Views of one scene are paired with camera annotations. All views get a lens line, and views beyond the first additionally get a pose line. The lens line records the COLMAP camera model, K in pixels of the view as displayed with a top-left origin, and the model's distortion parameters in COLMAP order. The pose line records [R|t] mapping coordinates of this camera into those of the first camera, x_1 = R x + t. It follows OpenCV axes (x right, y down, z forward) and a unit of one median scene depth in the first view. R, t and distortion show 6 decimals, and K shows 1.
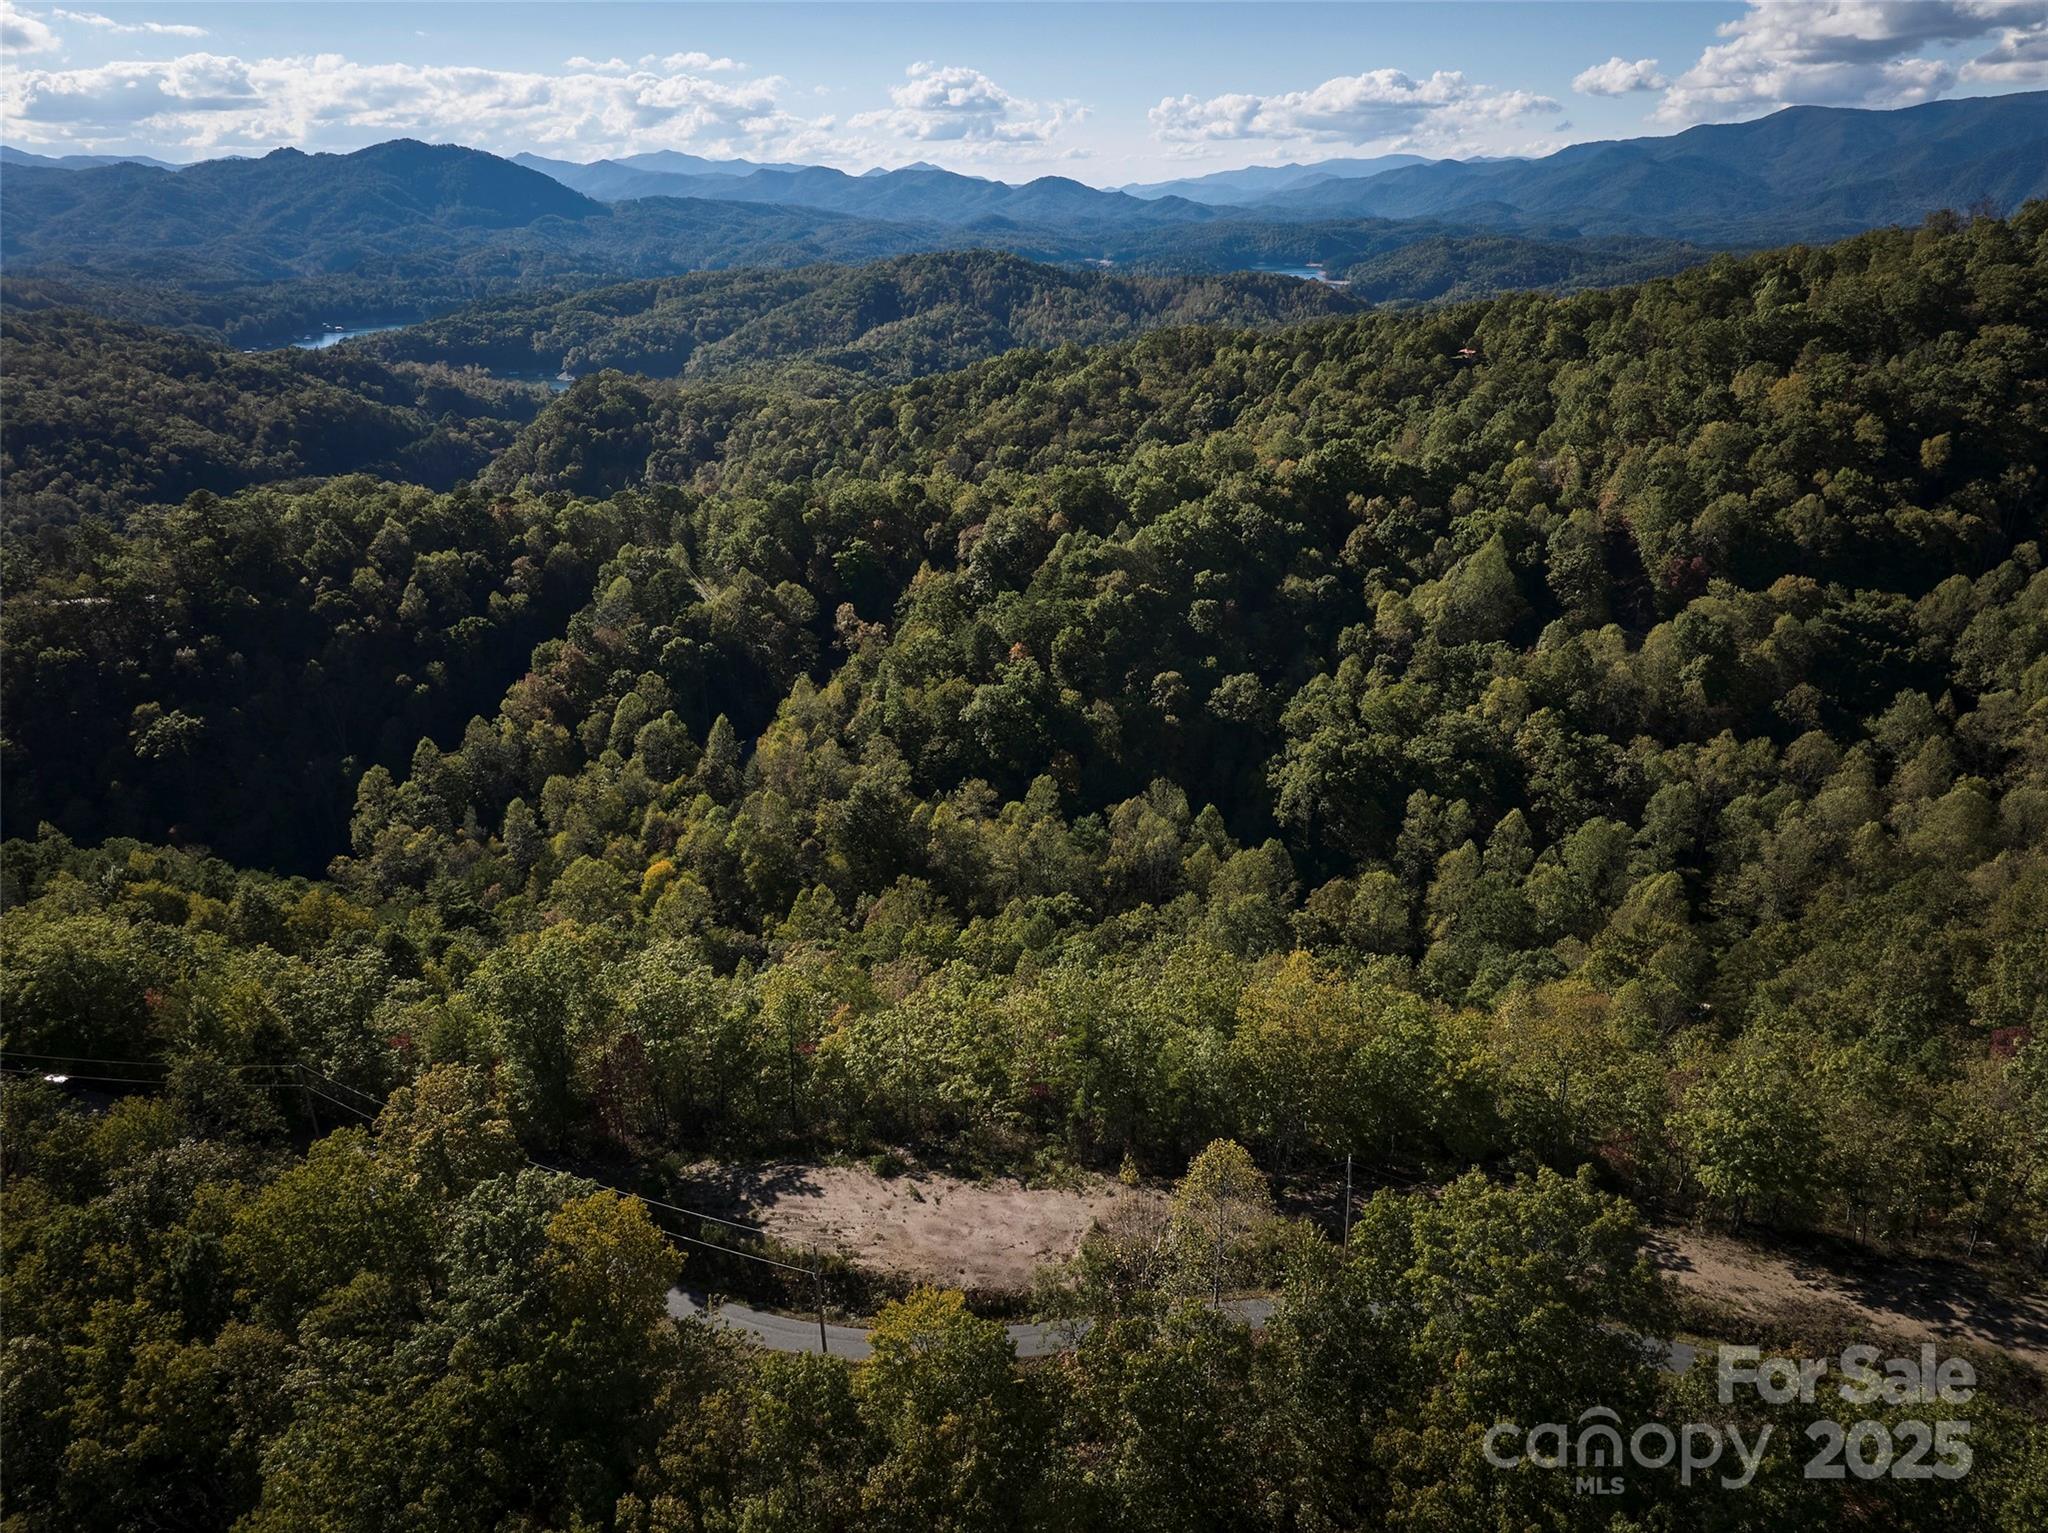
lens RADIAL K [[1440.2, 0, 1033.3], [0, 1440.2, 754.8], [0, 0, 1]] dist [-0.040881, 0.001852]
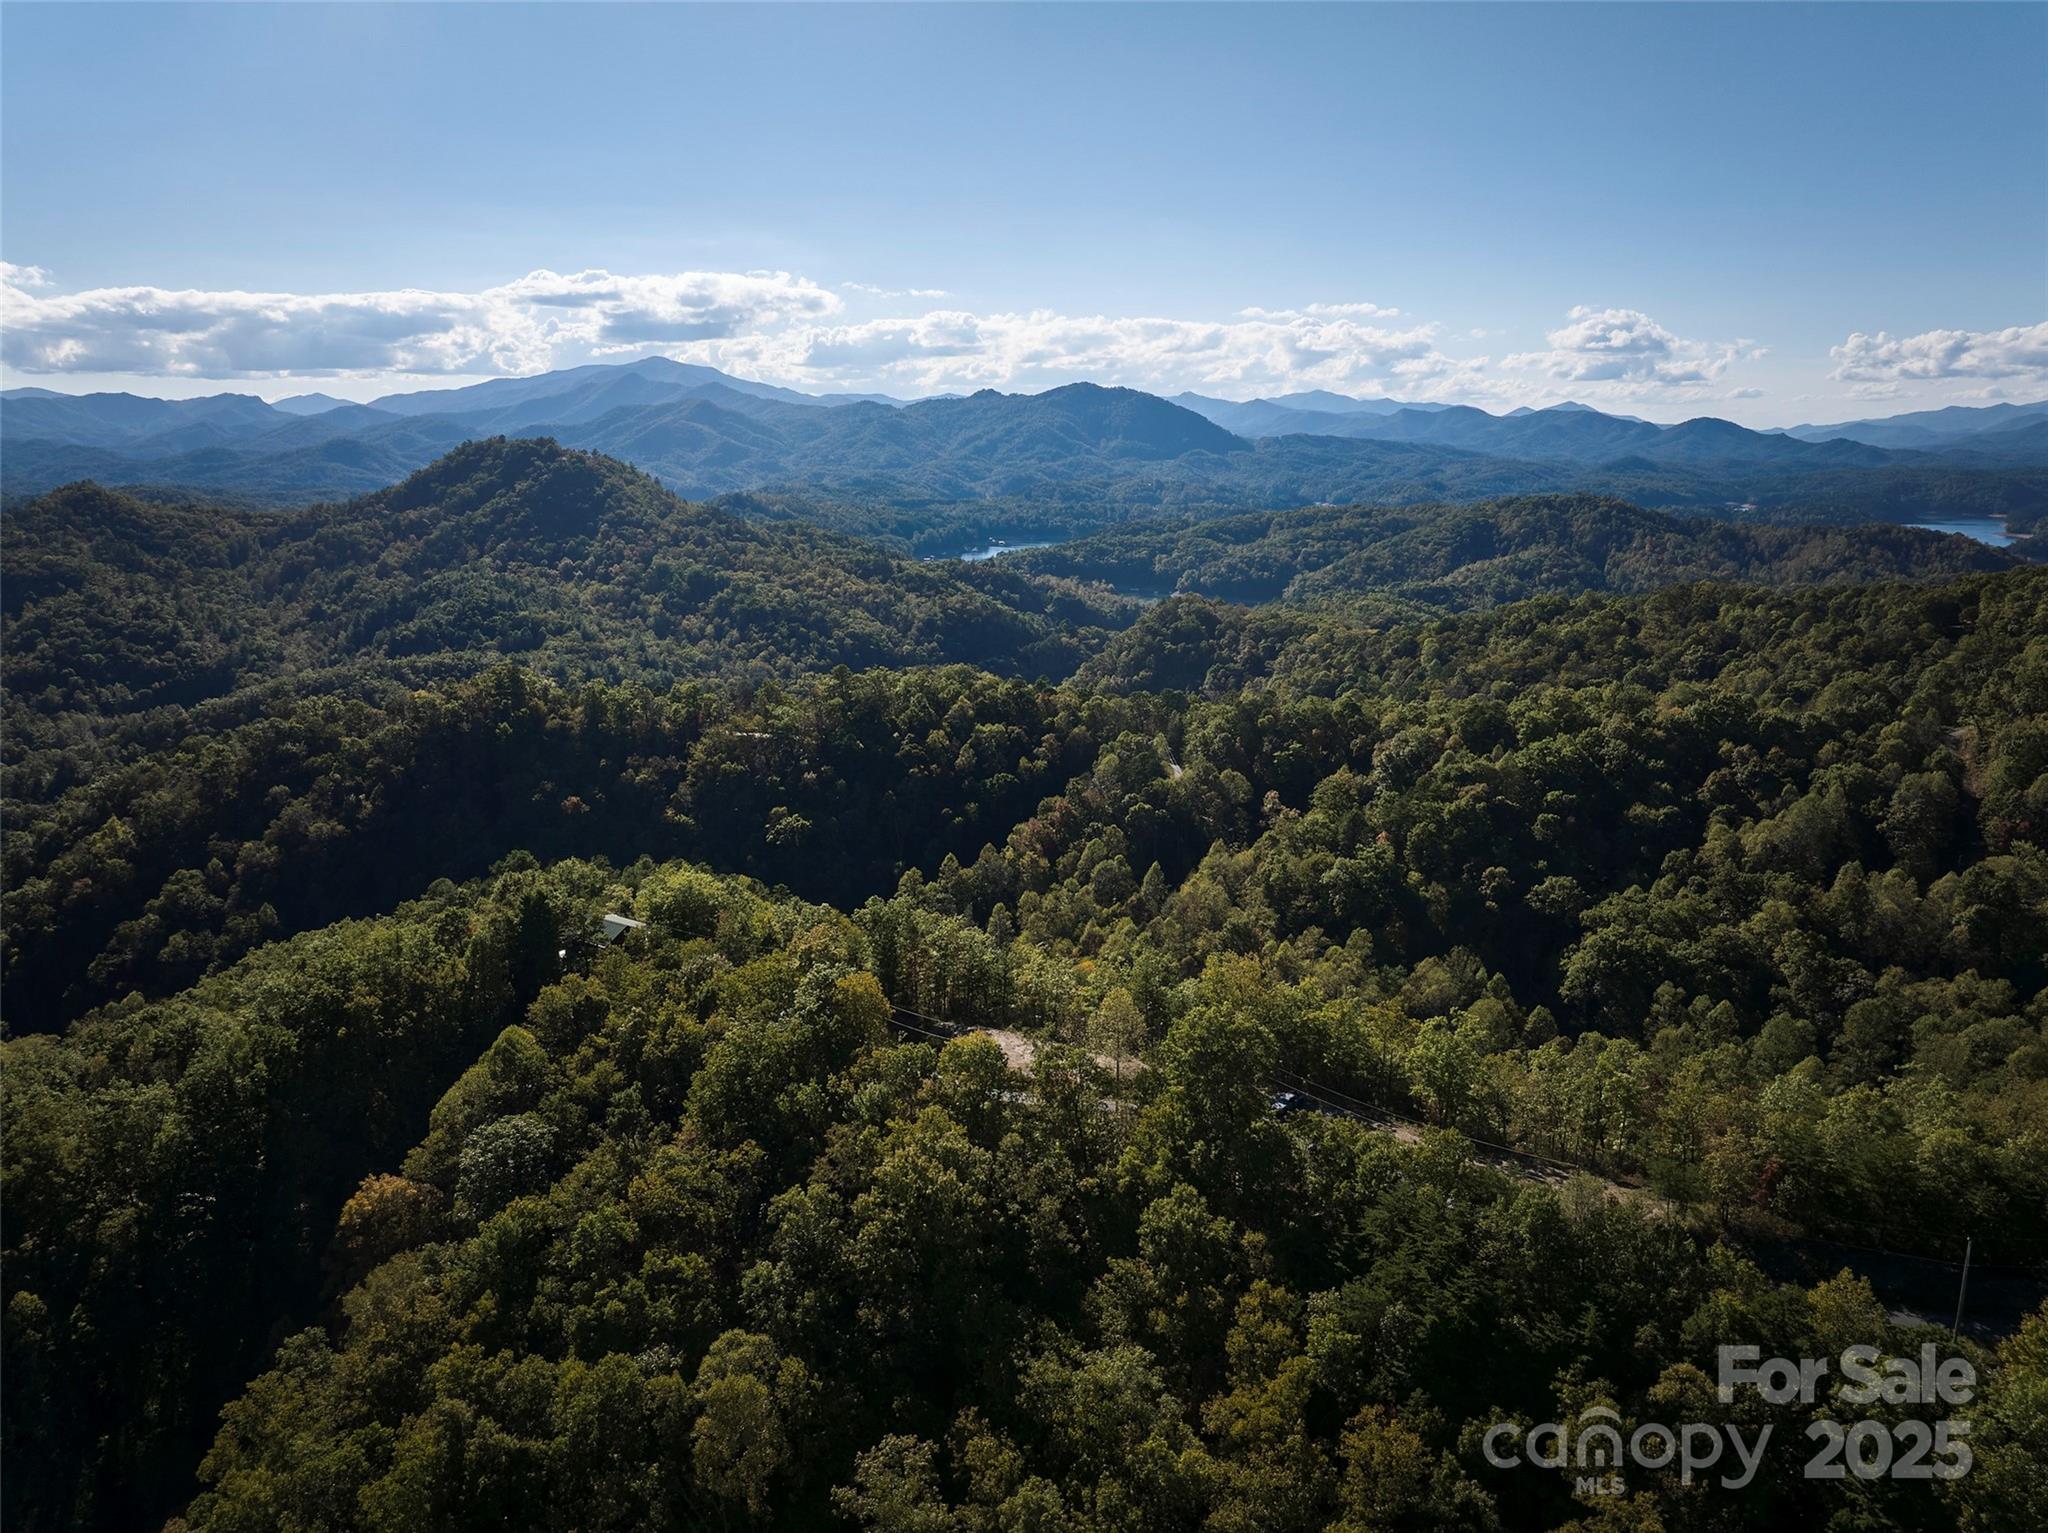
lens RADIAL K [[1440.2, 0, 1028.7], [0, 1440.2, 757.6], [0, 0, 1]] dist [-0.040881, 0.001852]
pose [[0.909727, 0.092922, -0.404676, 0.189423], [-0.152009, 0.981507, -0.116347, 0.046234], [0.386381, 0.167359, 0.907028, -0.231728]]
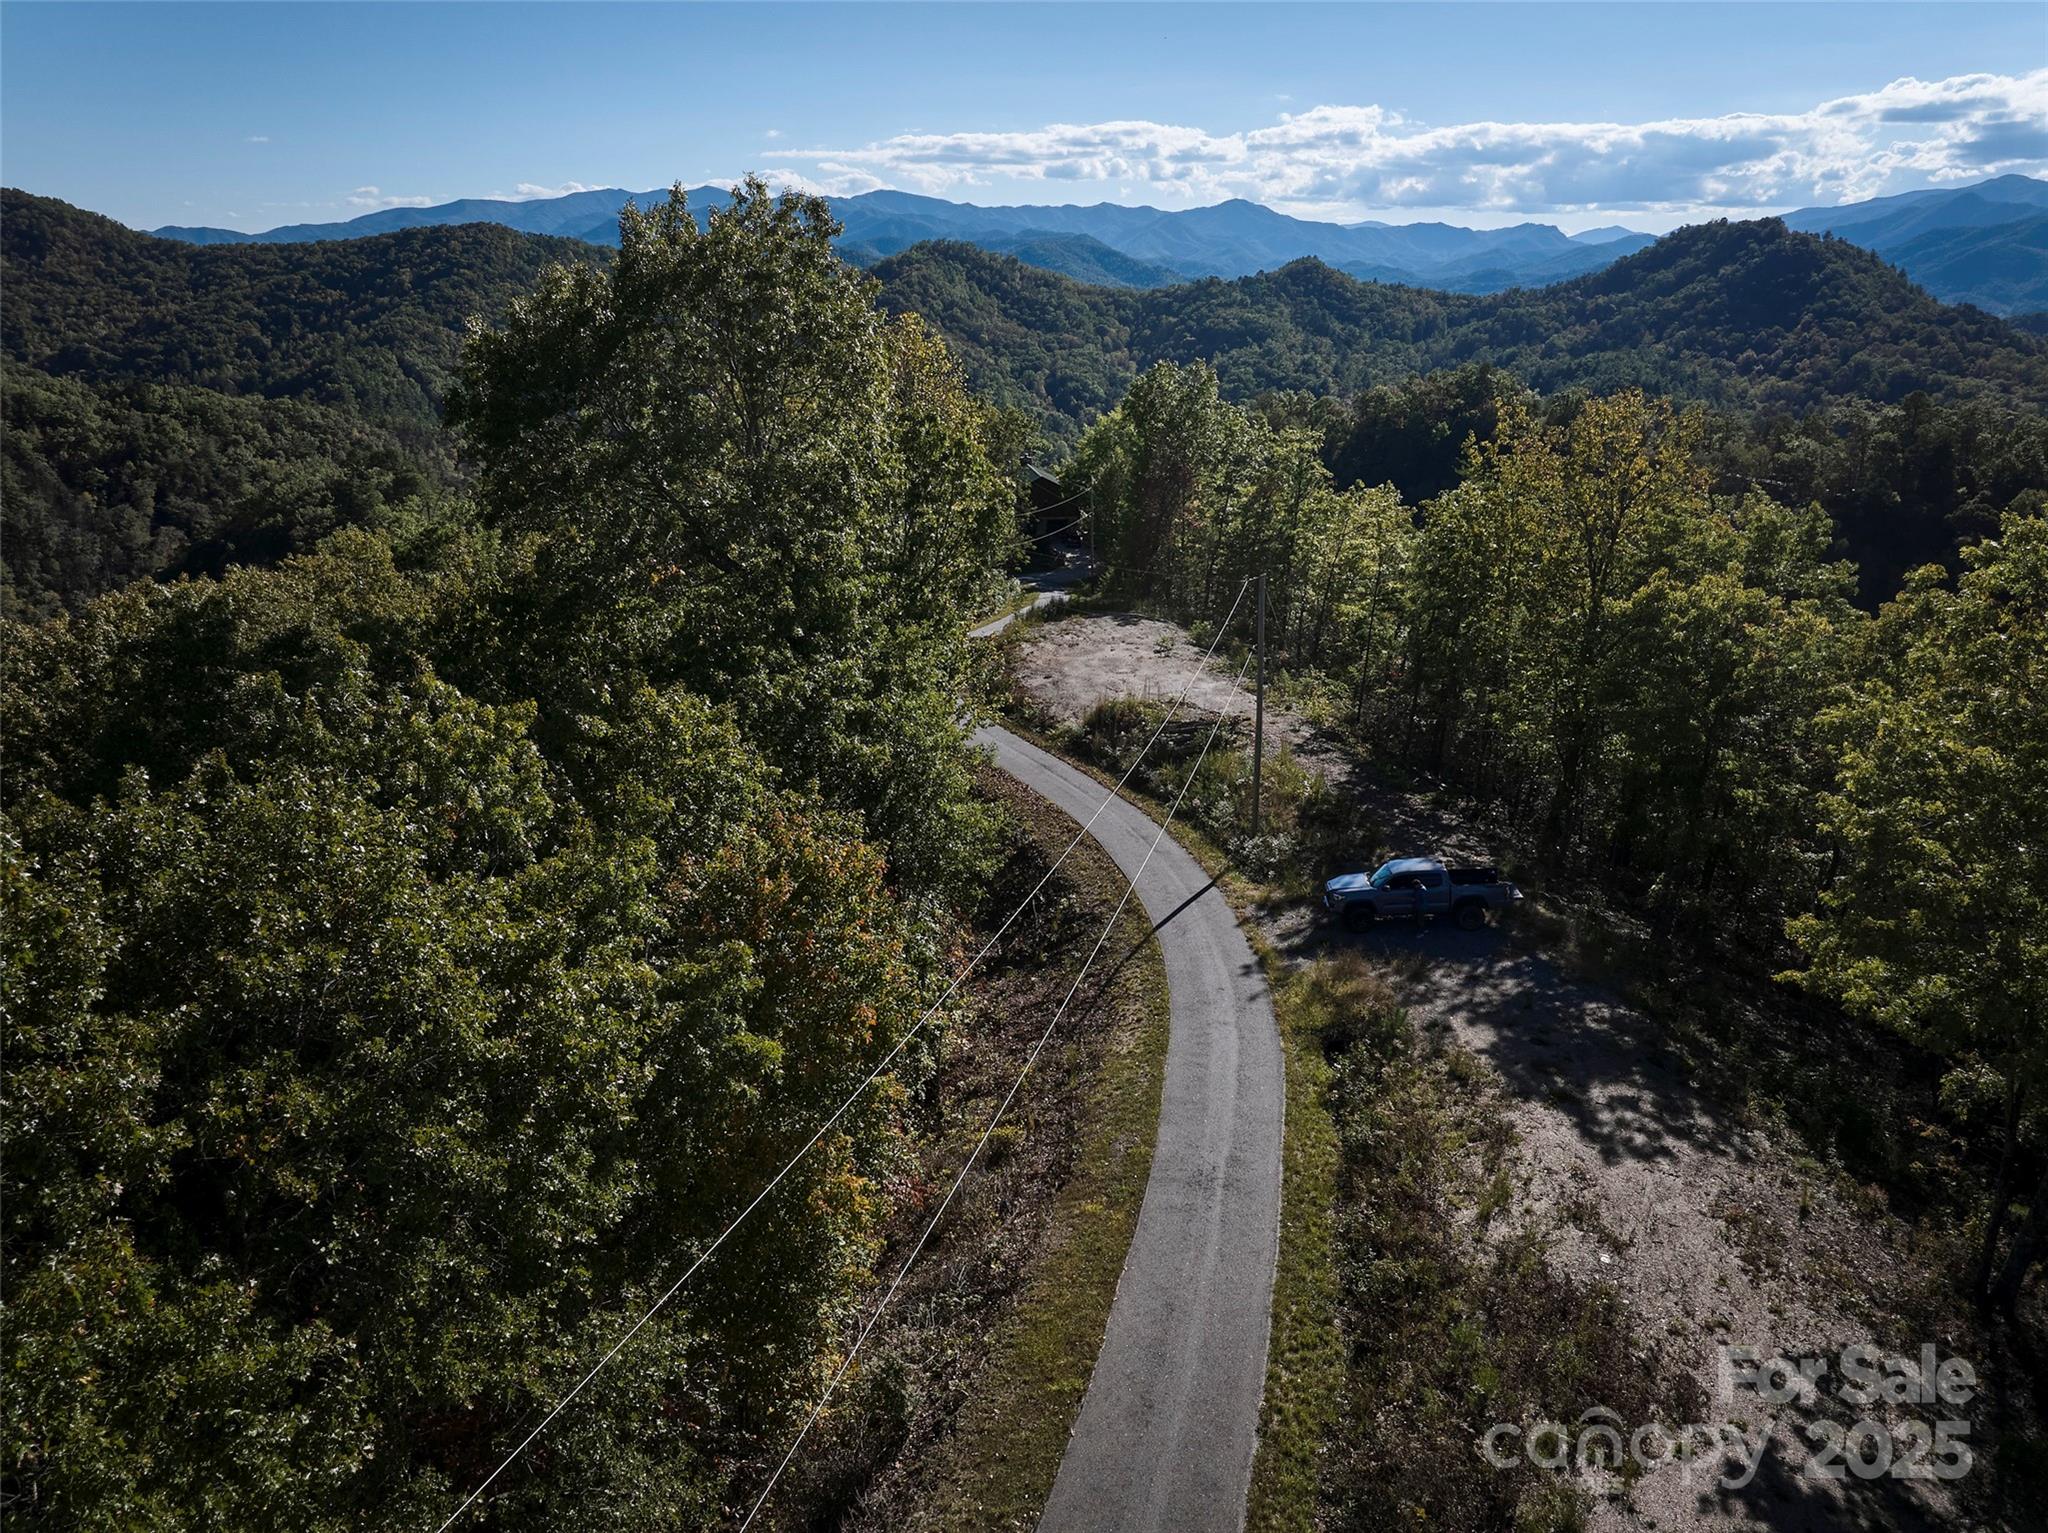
lens RADIAL K [[1440.2, 0, 1035.5], [0, 1440.2, 750.3], [0, 0, 1]] dist [-0.040881, 0.001852]
pose [[0.315439, 0.303534, -0.899091, 0.174492], [-0.345839, 0.919073, 0.188945, 0.069283], [0.883682, 0.251340, 0.394886, 0.192403]]
